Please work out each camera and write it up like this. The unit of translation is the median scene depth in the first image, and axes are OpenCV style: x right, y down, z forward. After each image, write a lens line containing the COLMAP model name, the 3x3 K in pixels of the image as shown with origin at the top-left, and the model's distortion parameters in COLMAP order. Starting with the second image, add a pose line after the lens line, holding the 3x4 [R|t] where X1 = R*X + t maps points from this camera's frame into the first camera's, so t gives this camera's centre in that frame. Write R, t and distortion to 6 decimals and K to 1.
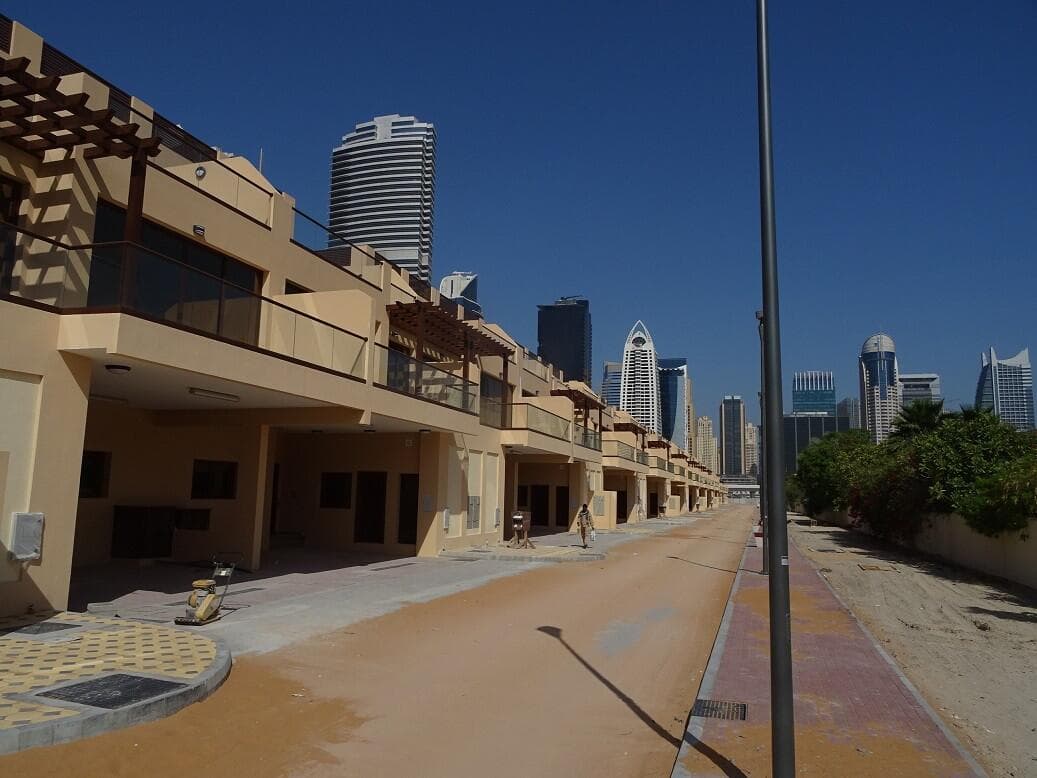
lens RADIAL K [[749.8, 0, 518.5], [0, 749.8, 389.0], [0, 0, 1]] dist [0.000652, 0.001578]
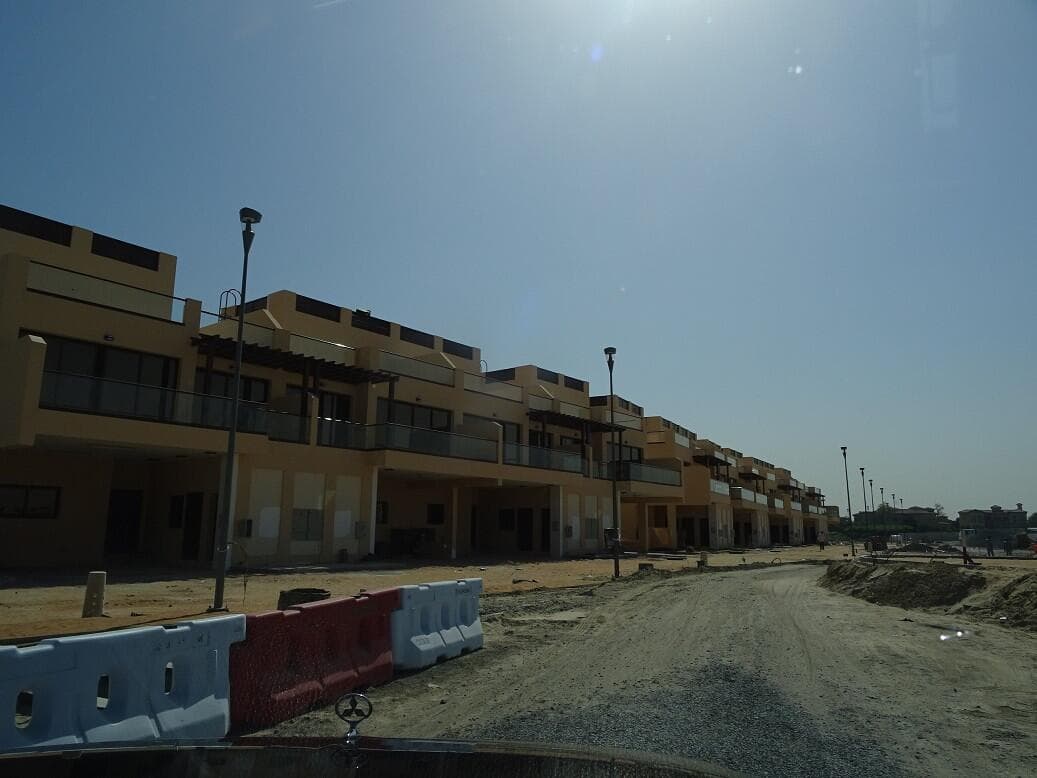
lens RADIAL K [[749.8, 0, 518.5], [0, 749.8, 389.0], [0, 0, 1]] dist [0.000652, 0.001578]
pose [[0.942494, -0.069258, -0.326968, 0.348835], [0.054121, 0.997009, -0.055179, -0.065020], [0.329812, 0.034310, 0.943423, -0.597202]]
